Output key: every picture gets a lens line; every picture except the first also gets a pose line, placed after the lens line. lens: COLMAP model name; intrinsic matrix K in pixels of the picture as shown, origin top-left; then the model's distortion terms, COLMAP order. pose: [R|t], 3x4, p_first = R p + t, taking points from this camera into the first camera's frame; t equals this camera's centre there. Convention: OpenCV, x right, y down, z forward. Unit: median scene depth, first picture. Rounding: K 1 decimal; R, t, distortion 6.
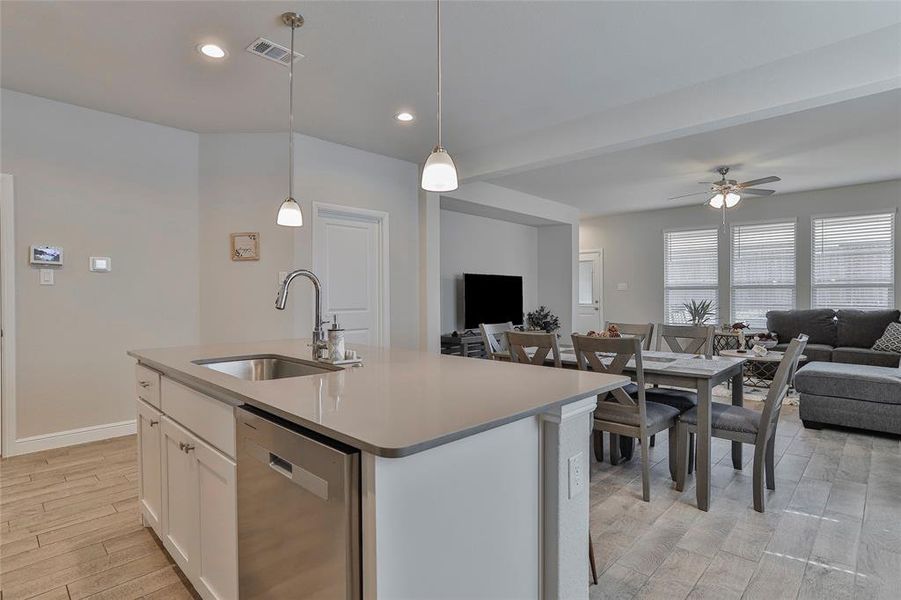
lens RADIAL K [[478.4, 0, 450.5], [0, 478.4, 300.0], [0, 0, 1]] dist [0.000097, 0.001417]
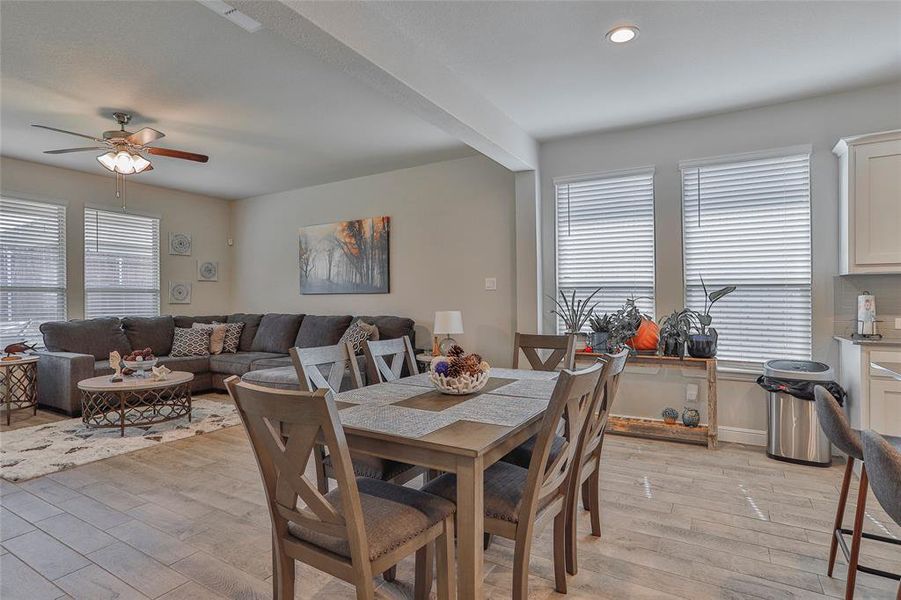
lens RADIAL K [[461.3, 0, 442.6], [0, 461.3, 300.9], [0, 0, 1]] dist [-0.037716, 0.023156]
pose [[-0.220717, 0.003475, 0.975332, -0.128676], [0.011693, 0.999931, -0.000916, -0.002545], [-0.975268, 0.011202, -0.220742, 0.558121]]
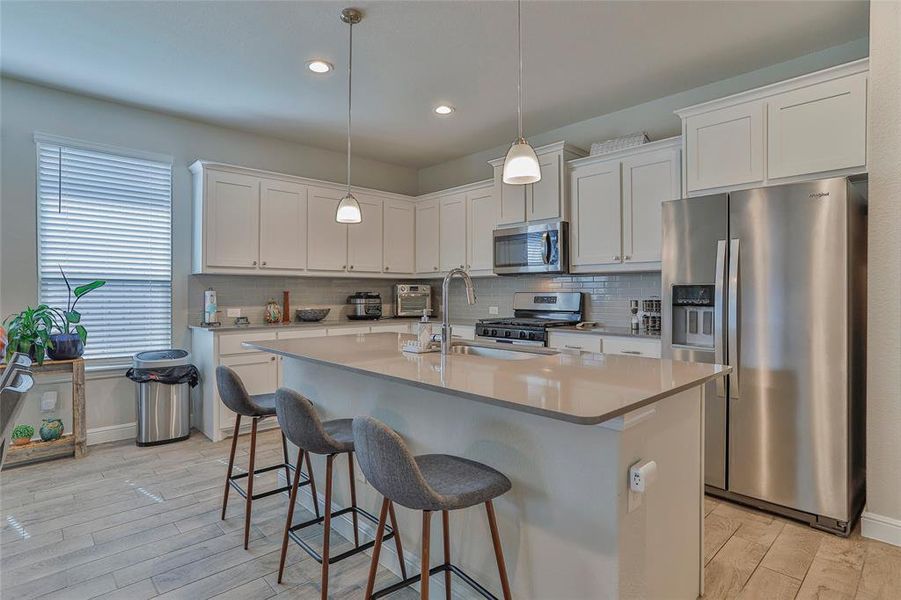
lens RADIAL K [[464.8, 0, 431.7], [0, 464.8, 295.2], [0, 0, 1]] dist [-0.011926, 0.000488]
pose [[-0.996999, 0.007127, 0.077092, -0.096994], [0.008027, 0.999903, 0.011363, -0.002819], [-0.077003, 0.011948, -0.996959, 0.595315]]
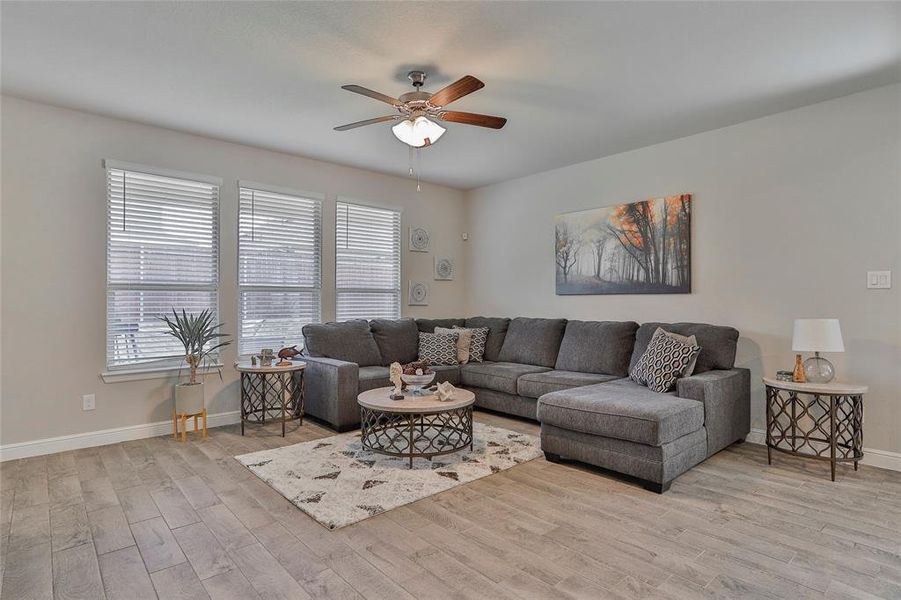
lens RADIAL K [[470.9, 0, 467.1], [0, 470.9, 301.7], [0, 0, 1]] dist [-0.047275, 0.000682]
pose [[0.060430, 0.004321, 0.998163, 0.026136], [0.006407, 0.999968, -0.004716, -0.005752], [-0.998152, 0.006680, 0.060401, 0.723344]]
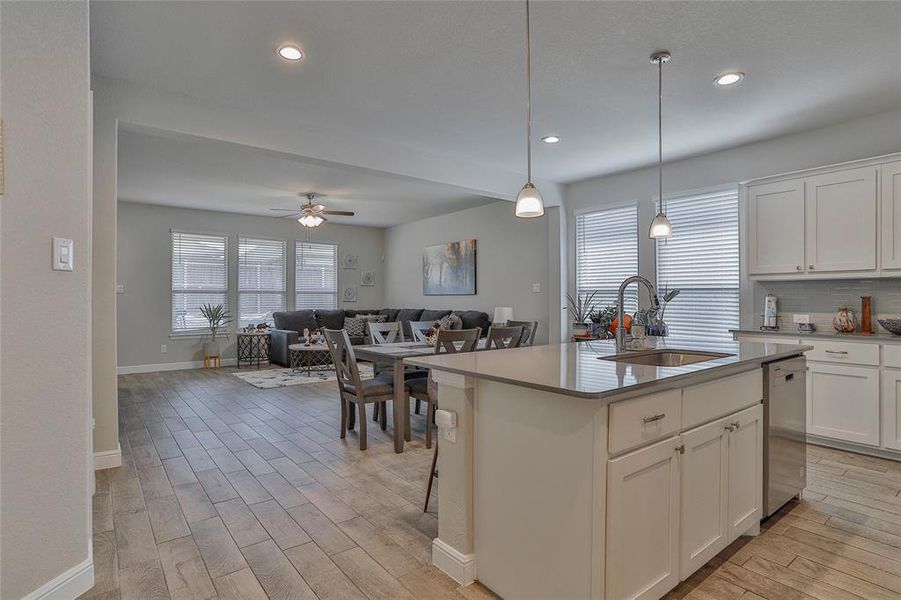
lens RADIAL K [[473.7, 0, 448.6], [0, 473.7, 295.8], [0, 0, 1]] dist [-0.023878, 0.000650]
pose [[0.153336, 0.011855, 0.988103, -0.446474], [0.007604, 0.999884, -0.013176, -0.000164], [-0.988145, 0.009534, 0.153228, 0.372343]]
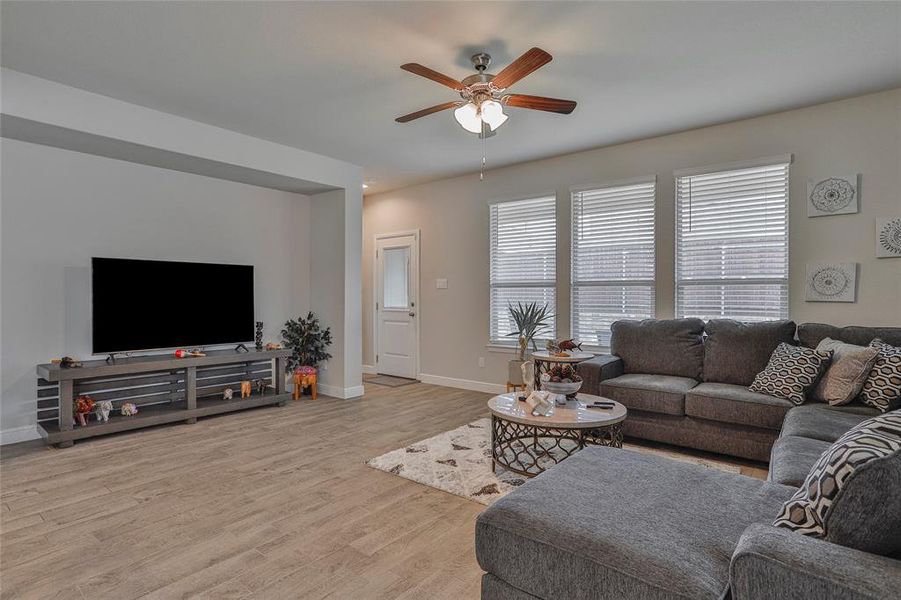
lens RADIAL K [[473.7, 0, 448.6], [0, 473.7, 295.8], [0, 0, 1]] dist [-0.023878, 0.000650]
pose [[0.997302, 0.003441, 0.073330, 0.391887], [-0.003005, 0.999977, -0.006065, -0.006302], [-0.073349, 0.005829, 0.997289, 0.381517]]
